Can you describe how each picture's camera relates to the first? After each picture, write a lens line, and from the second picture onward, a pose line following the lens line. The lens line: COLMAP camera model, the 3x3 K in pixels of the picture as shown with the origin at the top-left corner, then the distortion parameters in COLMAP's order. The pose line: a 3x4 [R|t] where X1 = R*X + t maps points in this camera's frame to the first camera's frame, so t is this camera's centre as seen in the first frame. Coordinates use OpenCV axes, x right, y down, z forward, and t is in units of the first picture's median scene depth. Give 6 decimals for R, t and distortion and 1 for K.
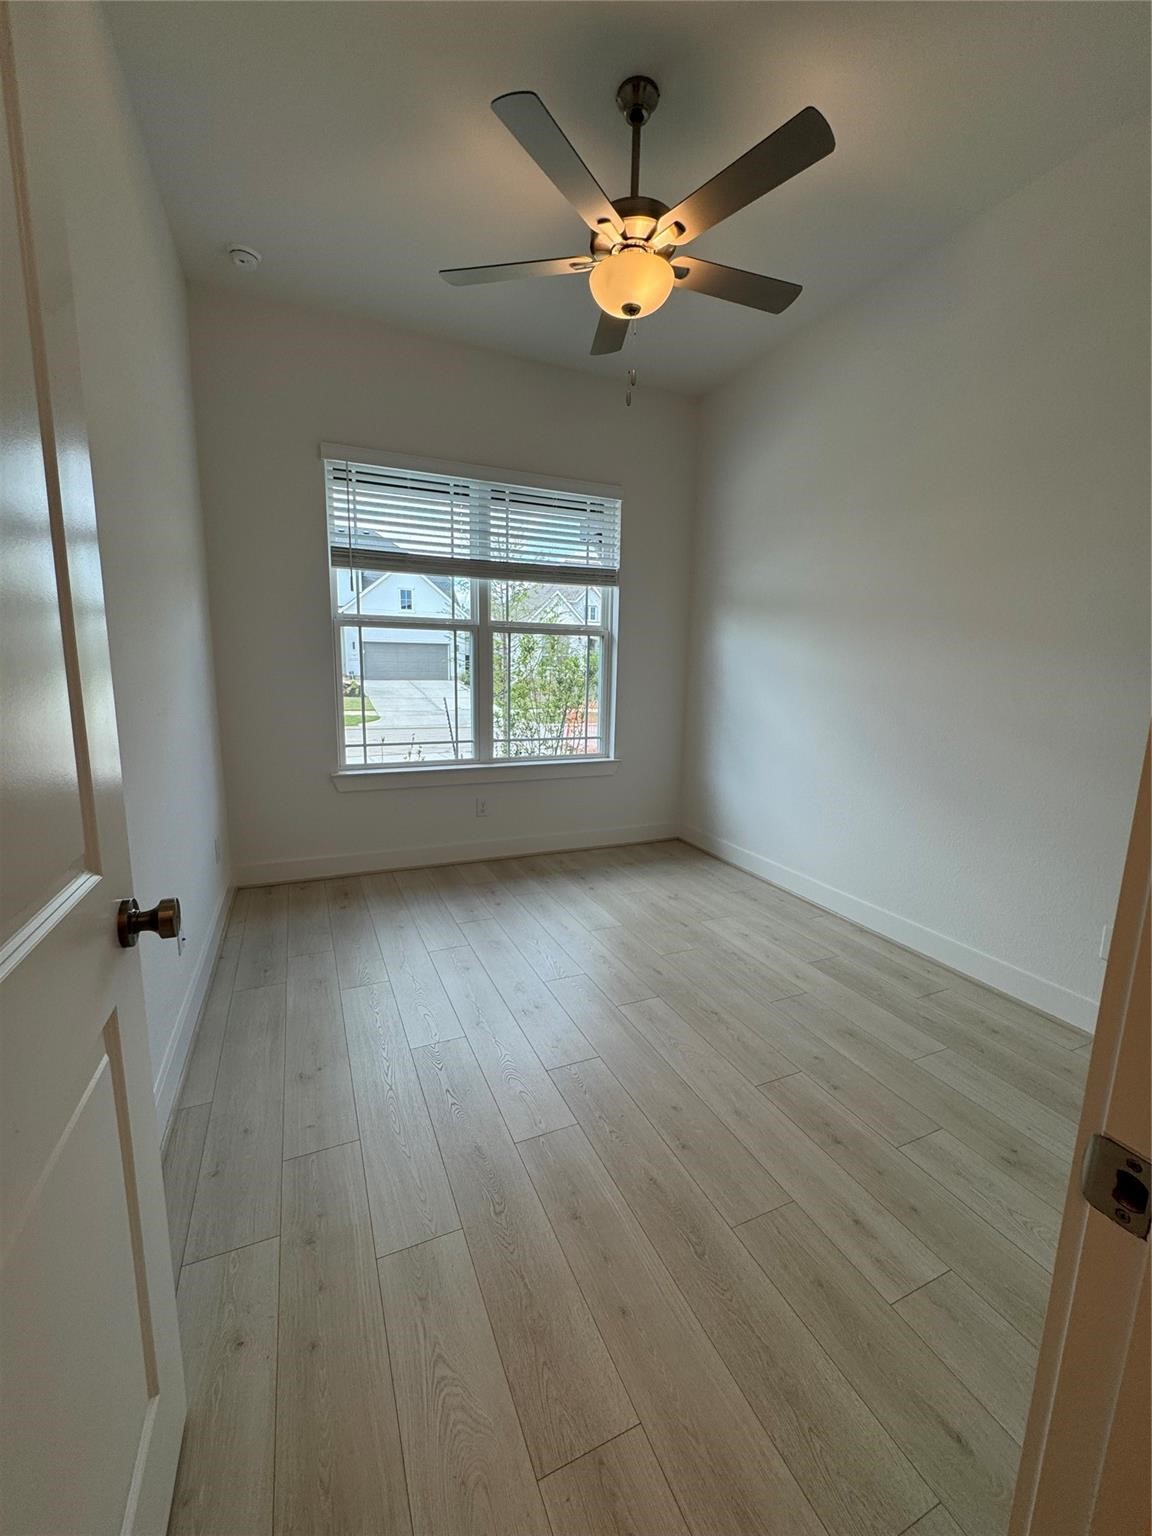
lens RADIAL K [[614.5, 0, 575.3], [0, 614.5, 767.0], [0, 0, 1]] dist [-0.004332, 0.000692]
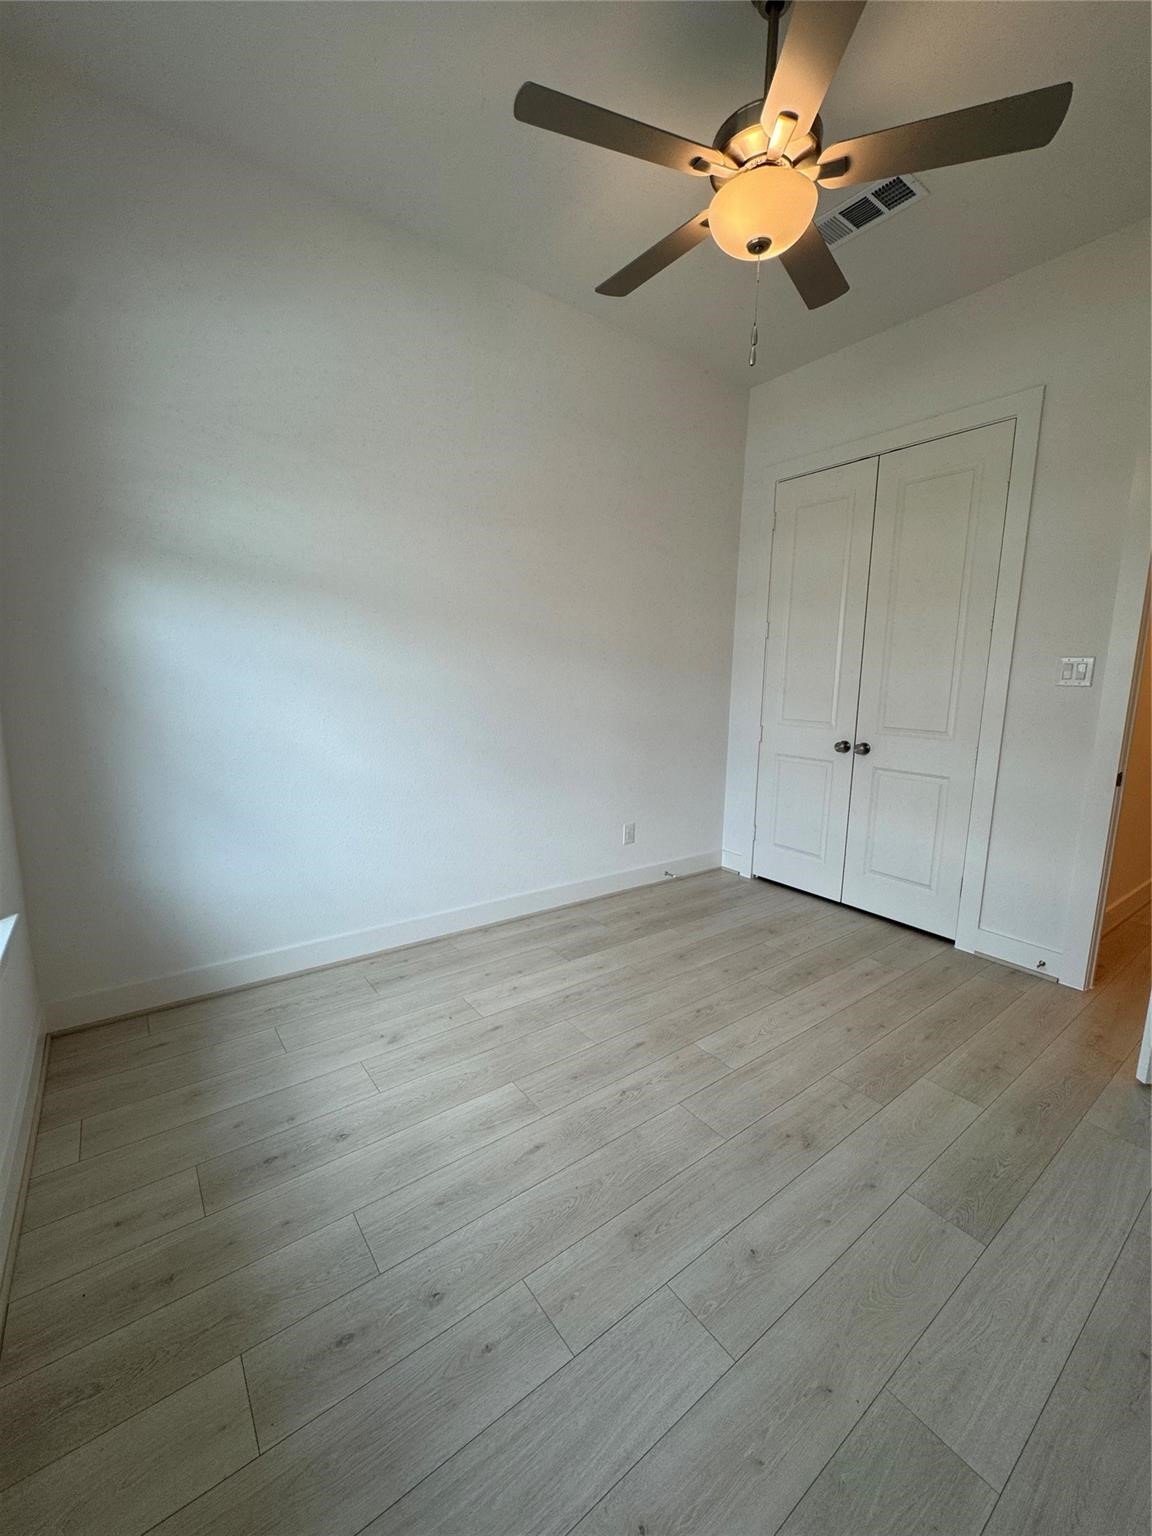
lens RADIAL K [[614.5, 0, 575.3], [0, 614.5, 767.0], [0, 0, 1]] dist [-0.004332, 0.000692]
pose [[-0.219797, -0.173515, 0.959991, -0.499717], [0.134973, 0.969182, 0.206079, -0.186762], [-0.966163, 0.174868, -0.189603, 1.005509]]
